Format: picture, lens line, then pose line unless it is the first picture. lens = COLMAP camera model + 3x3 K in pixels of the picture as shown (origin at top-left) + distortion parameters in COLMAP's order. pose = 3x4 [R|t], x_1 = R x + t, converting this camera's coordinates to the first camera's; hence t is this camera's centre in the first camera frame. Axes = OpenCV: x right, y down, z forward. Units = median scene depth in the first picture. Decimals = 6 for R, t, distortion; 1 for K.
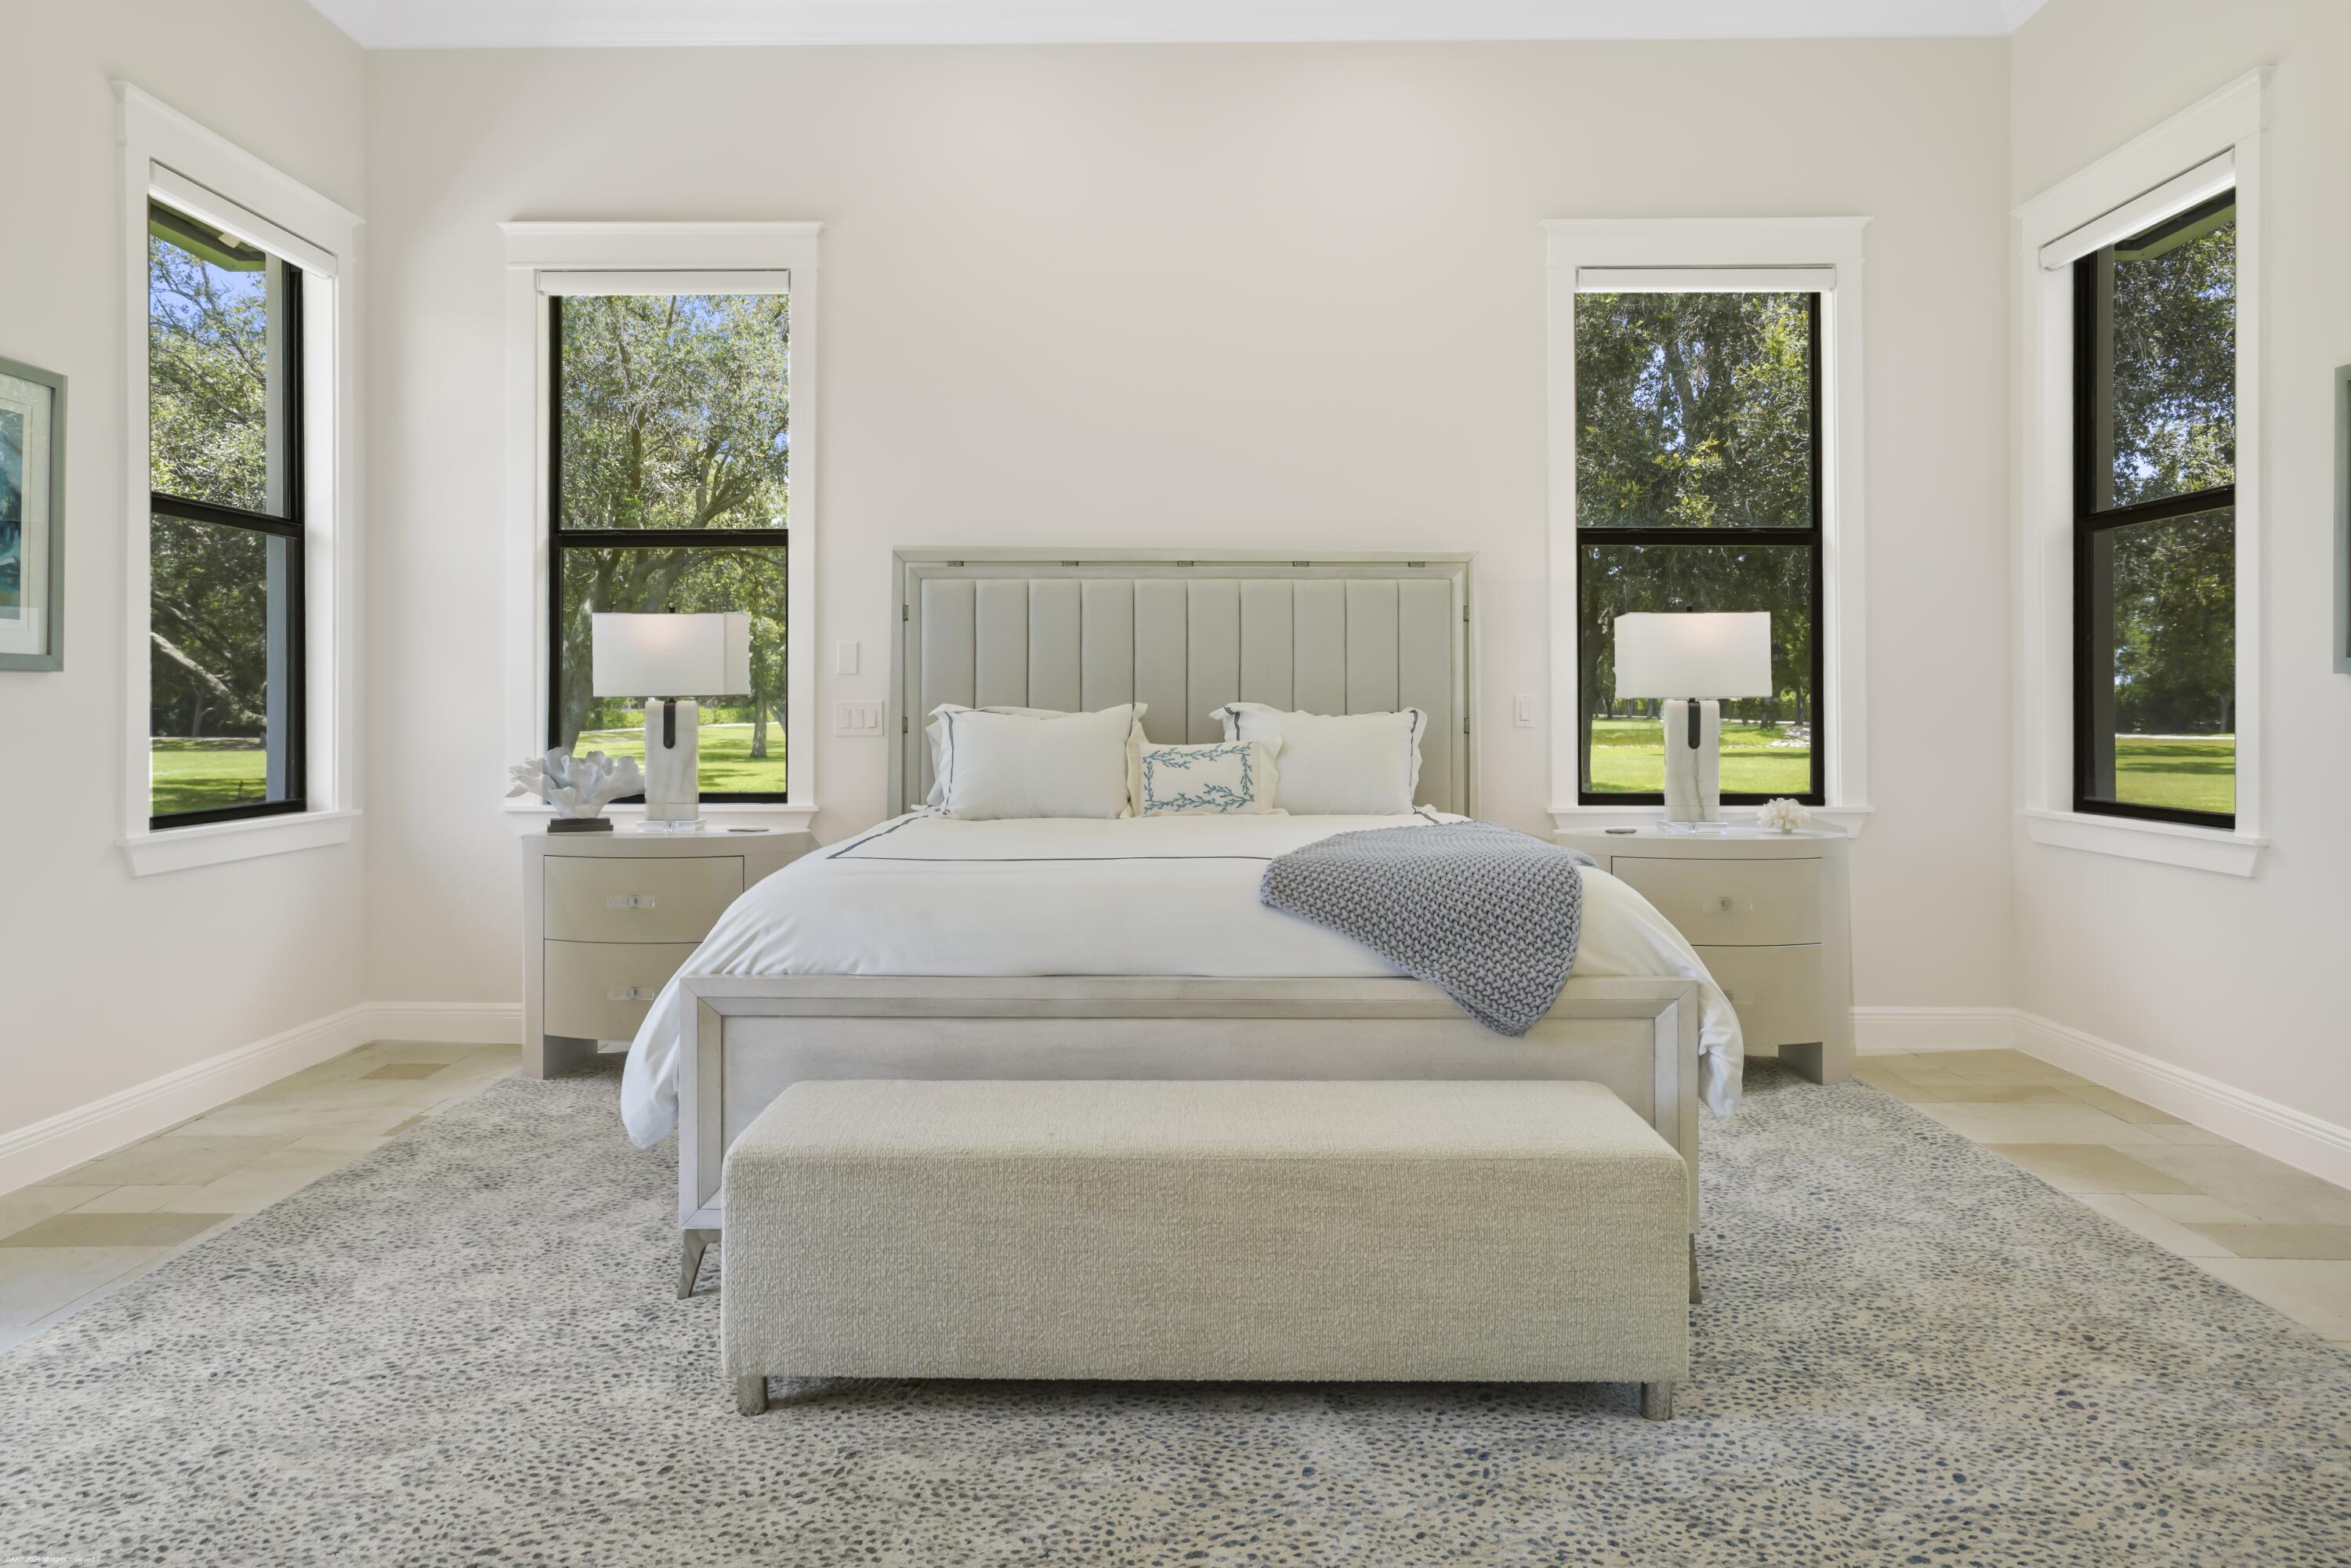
lens RADIAL K [[1477.8, 0, 1171.3], [0, 1477.8, 658.4], [0, 0, 1]] dist [-0.024723, 0.034982]
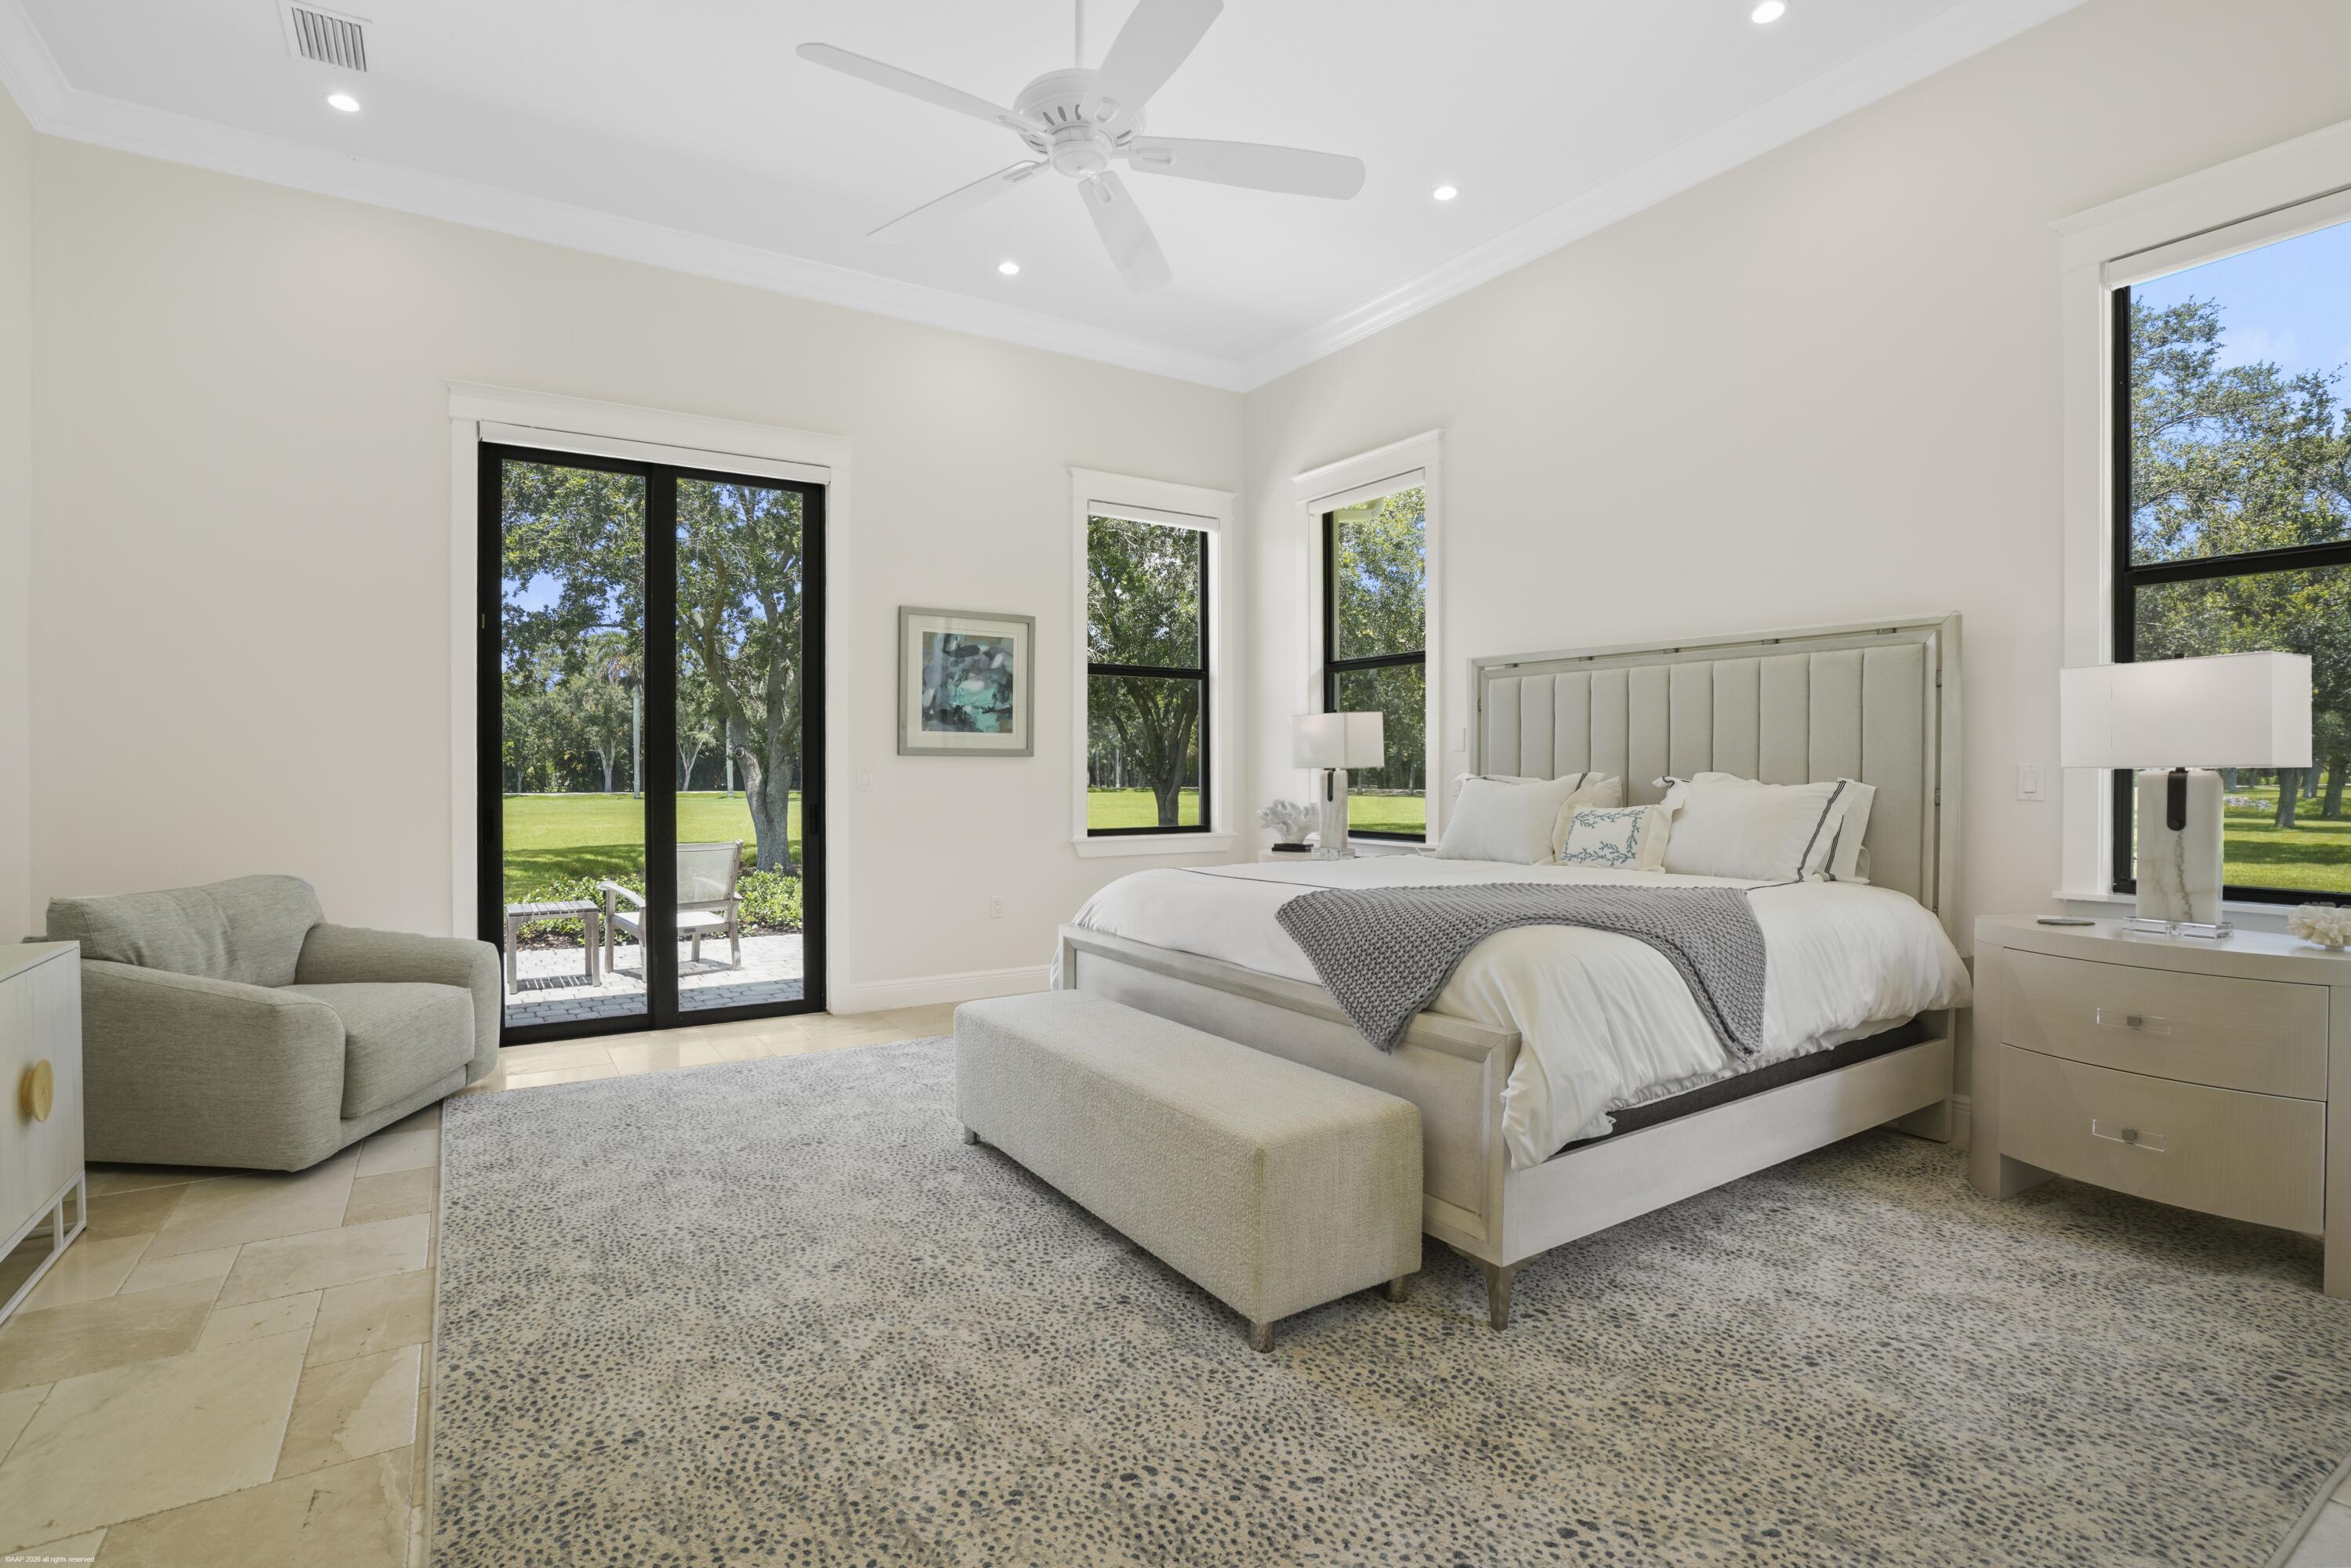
lens RADIAL K [[1097.1, 0, 1163.5], [0, 1097.1, 767.6], [0, 0, 1]] dist [-0.064429, 0.027604]
pose [[0.558135, -0.002721, -0.829746, 0.525032], [0.023645, 0.999641, 0.012627, 0.006706], [0.829413, -0.026667, 0.557998, 0.221226]]
